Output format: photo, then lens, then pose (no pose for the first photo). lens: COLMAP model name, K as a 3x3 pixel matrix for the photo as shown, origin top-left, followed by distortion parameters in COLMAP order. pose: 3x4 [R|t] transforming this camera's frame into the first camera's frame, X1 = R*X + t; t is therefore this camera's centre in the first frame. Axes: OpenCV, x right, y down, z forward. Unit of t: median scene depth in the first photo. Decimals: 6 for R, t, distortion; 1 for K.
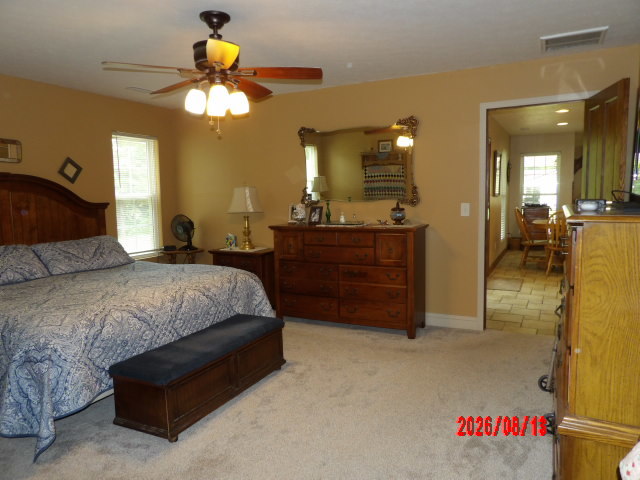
lens RADIAL K [[486.1, 0, 320.0], [0, 486.1, 240.0], [0, 0, 1]] dist [-0.003479, 0.001237]
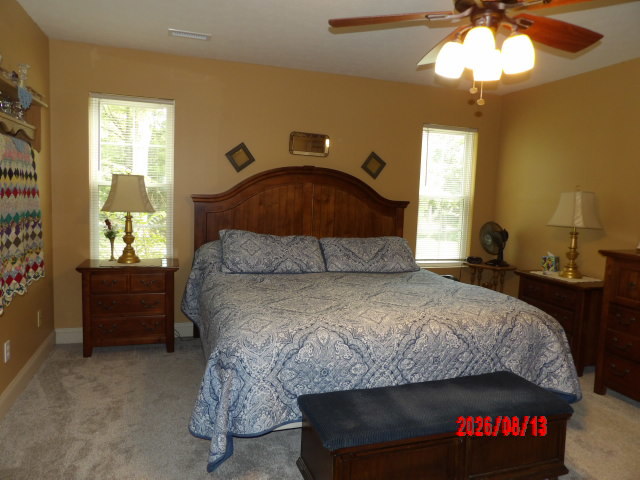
lens RADIAL K [[459.0, 0, 320.0], [0, 459.0, 240.0], [0, 0, 1]] dist [-0.032485, 0.003634]
pose [[0.701292, 0.117487, -0.703126, 0.083383], [-0.119422, 0.991749, 0.046604, -0.033134], [0.702800, 0.051285, 0.709536, 0.358155]]
